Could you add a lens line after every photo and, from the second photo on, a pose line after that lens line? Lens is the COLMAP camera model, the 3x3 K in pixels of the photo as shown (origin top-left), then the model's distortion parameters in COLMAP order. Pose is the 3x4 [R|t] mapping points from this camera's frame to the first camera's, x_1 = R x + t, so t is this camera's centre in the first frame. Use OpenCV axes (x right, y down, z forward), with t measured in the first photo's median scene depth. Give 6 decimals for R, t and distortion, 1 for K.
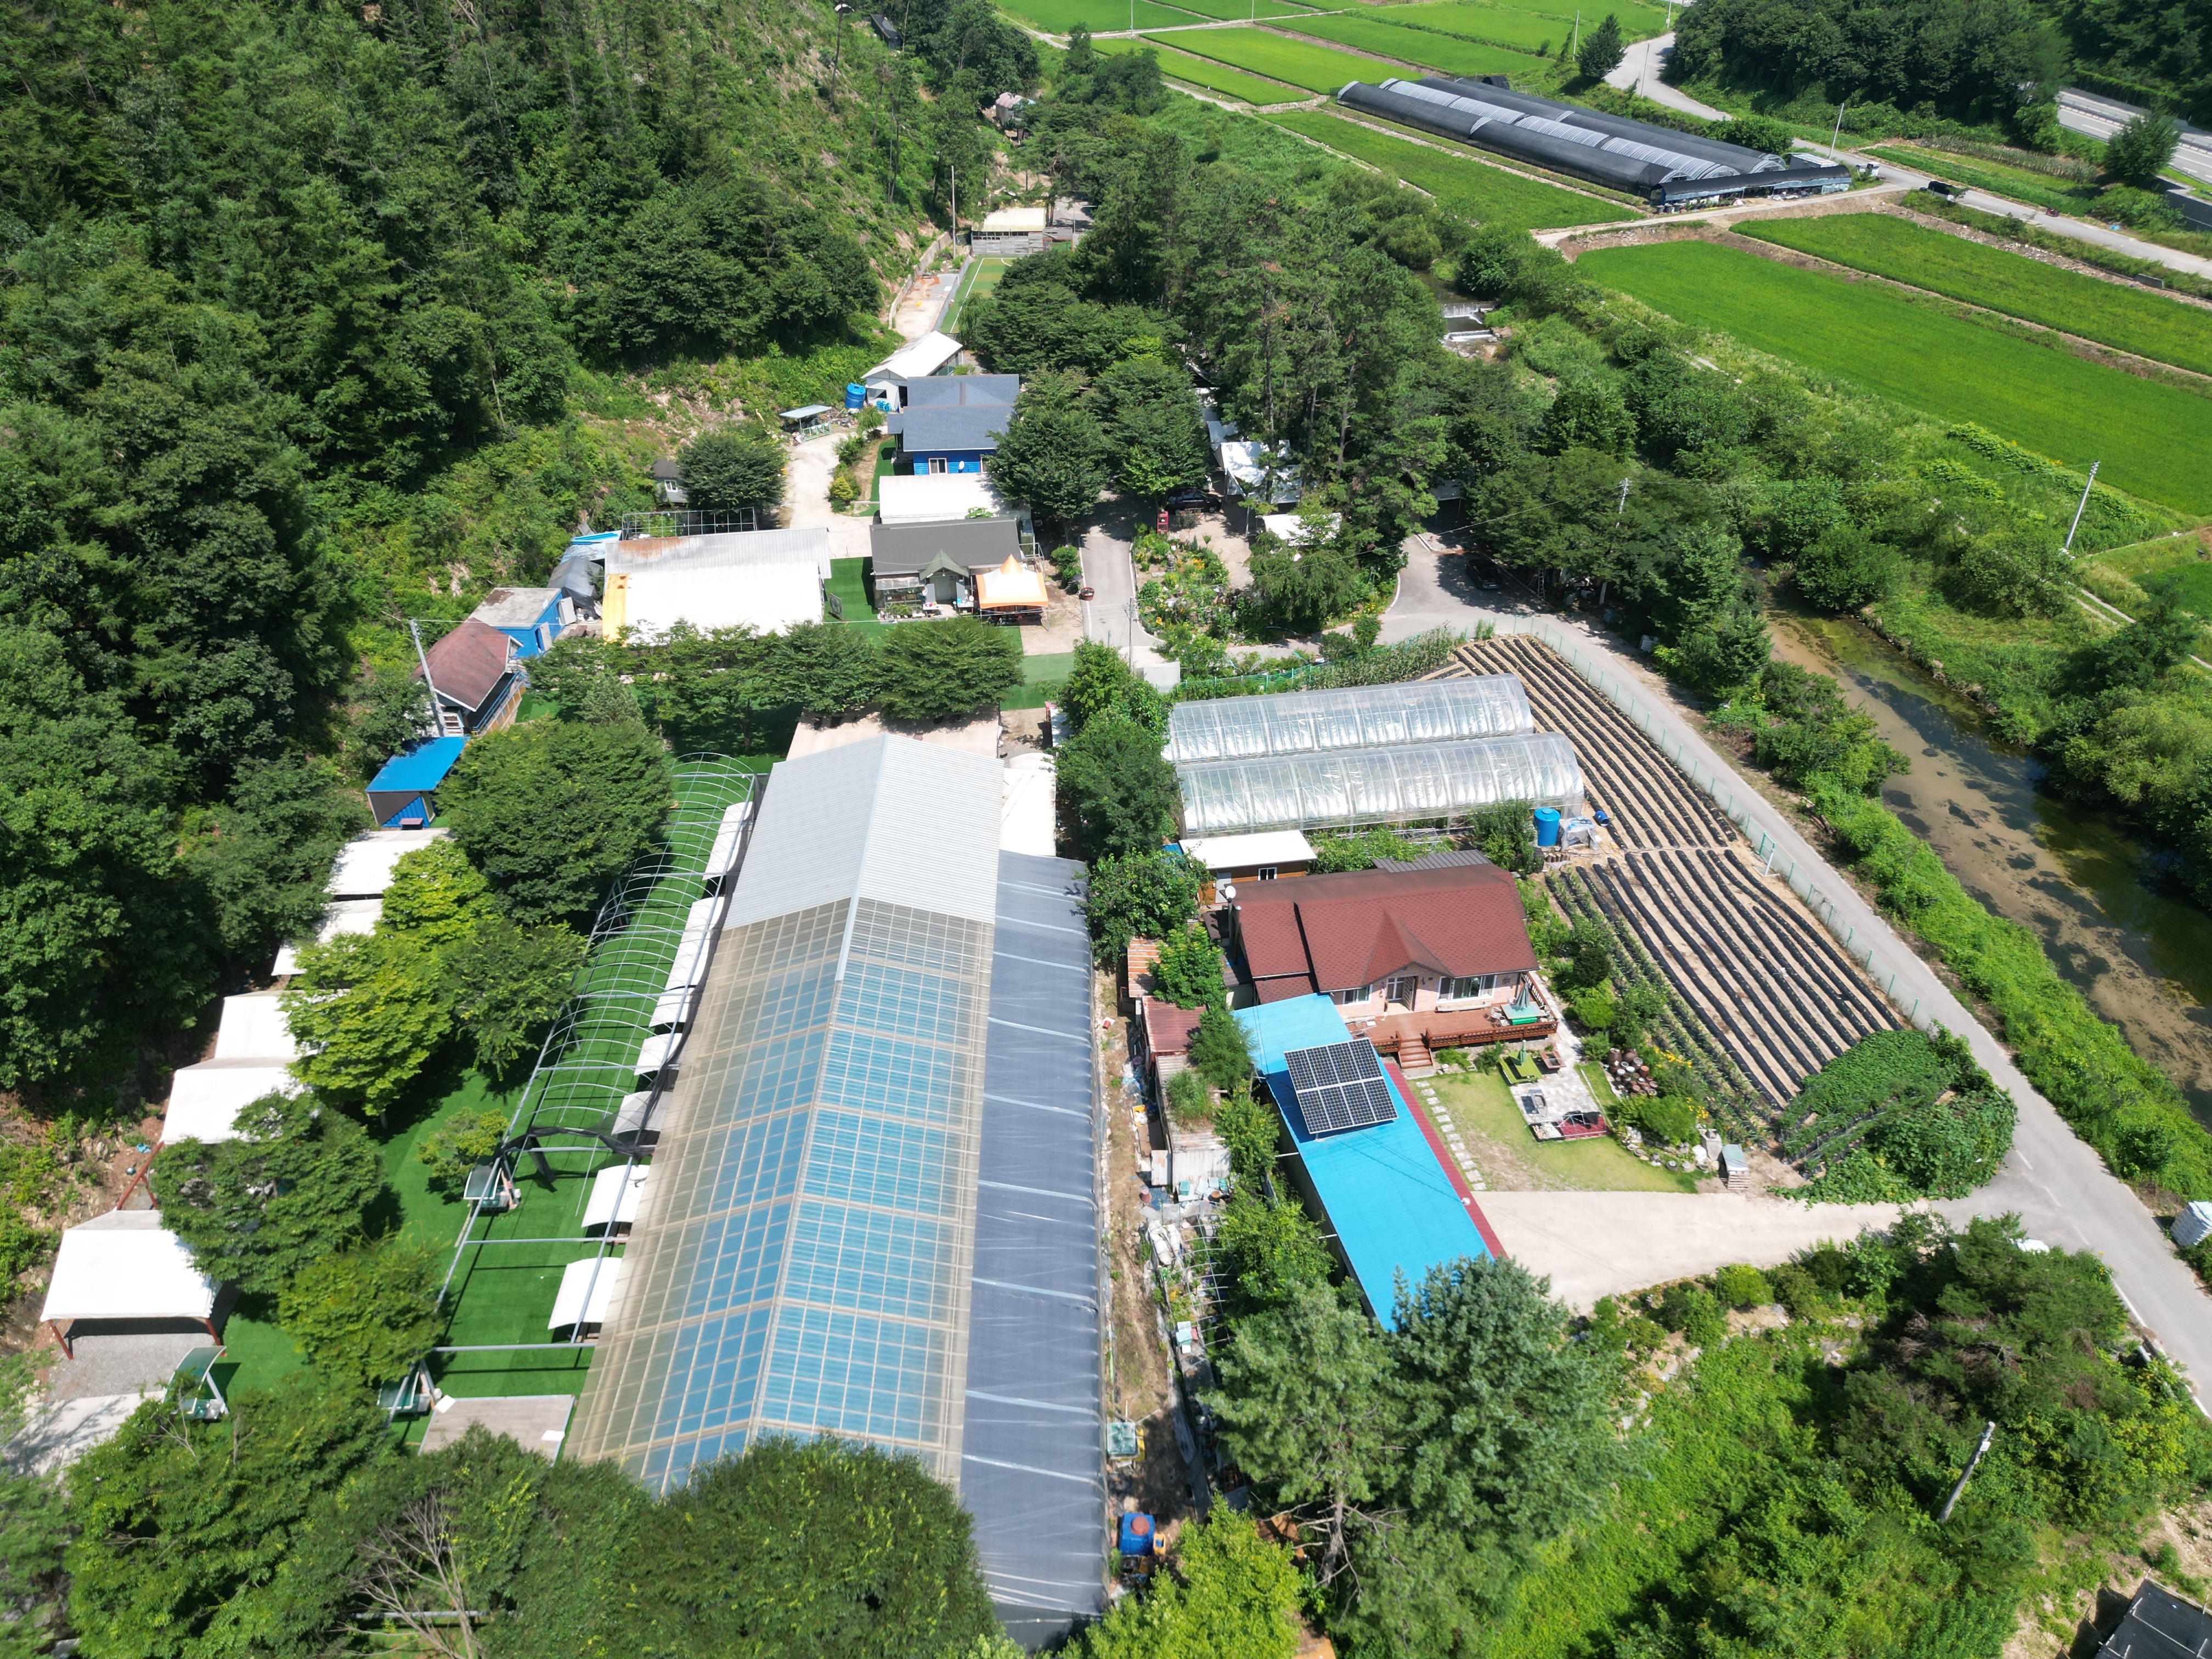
lens RADIAL K [[1556.4, 0, 1106.0], [0, 1556.4, 829.5], [0, 0, 1]] dist [0.031253, -0.003285]
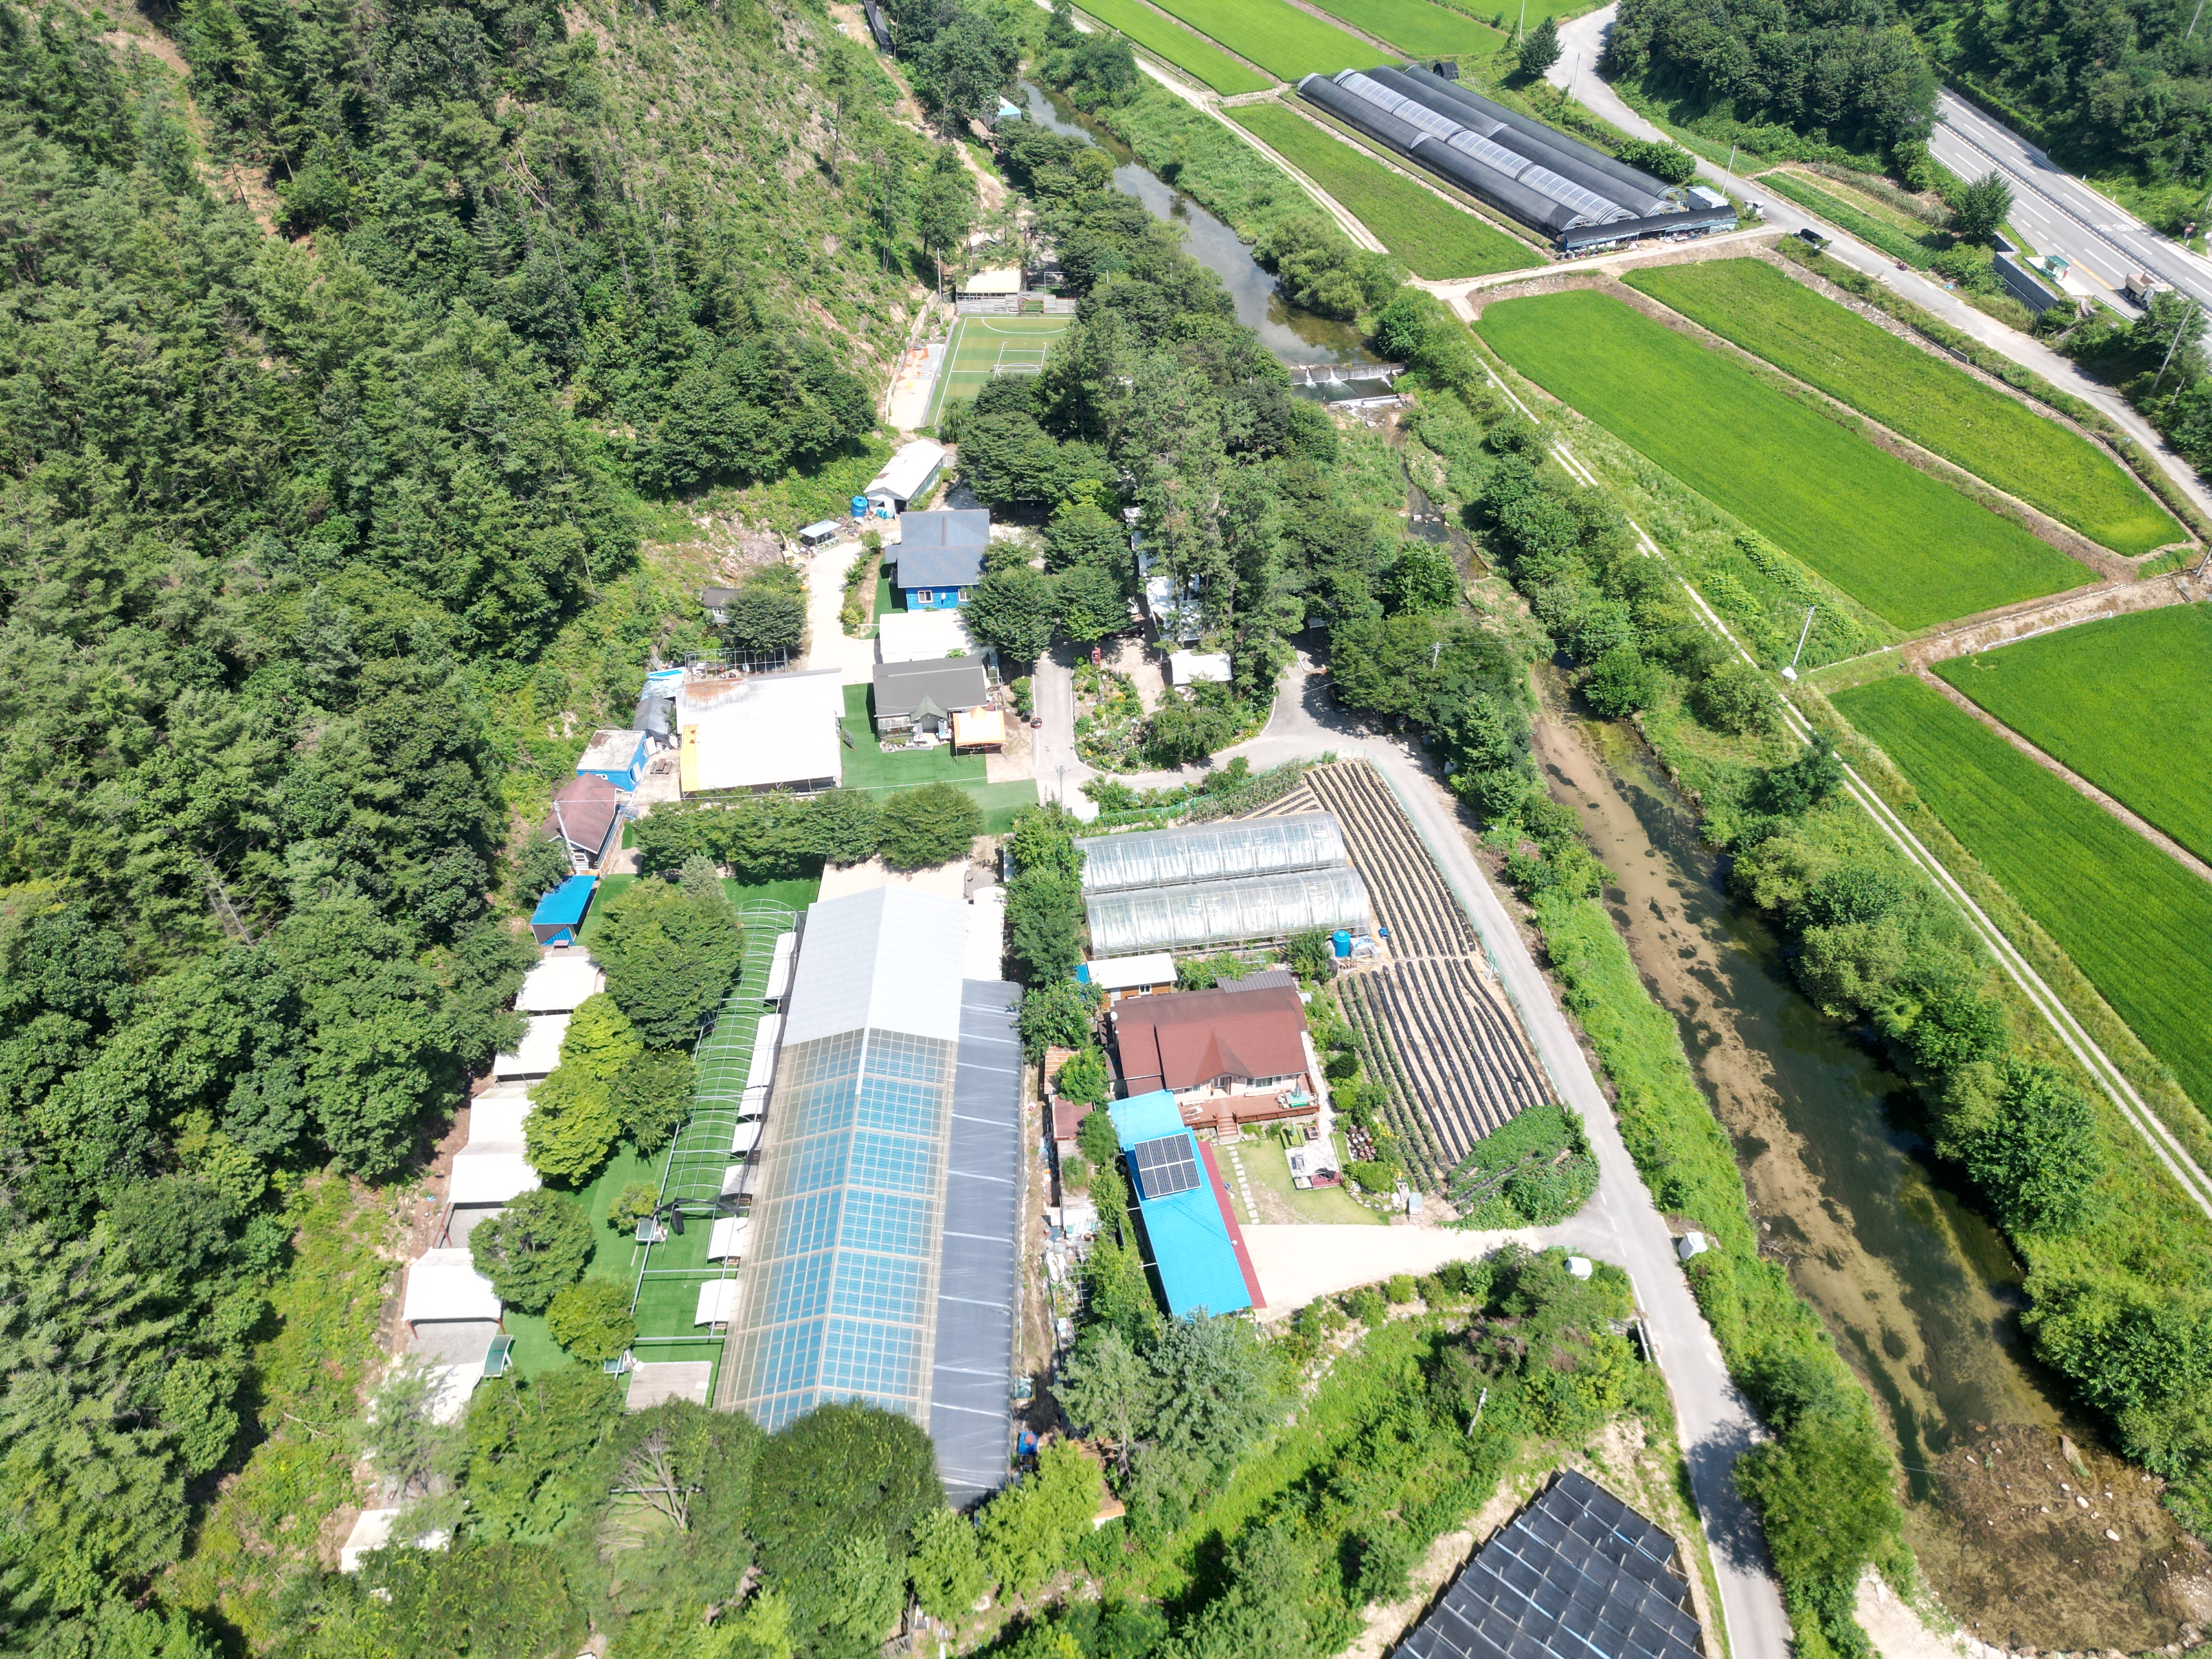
lens RADIAL K [[1537.0, 0, 1106.0], [0, 1537.0, 829.5], [0, 0, 1]] dist [0.063593, -0.042830]
pose [[0.999987, -0.000792, -0.005057, 0.064974], [0.001350, 0.993795, 0.111223, -0.248627], [0.004938, -0.111228, 0.993783, -0.385173]]
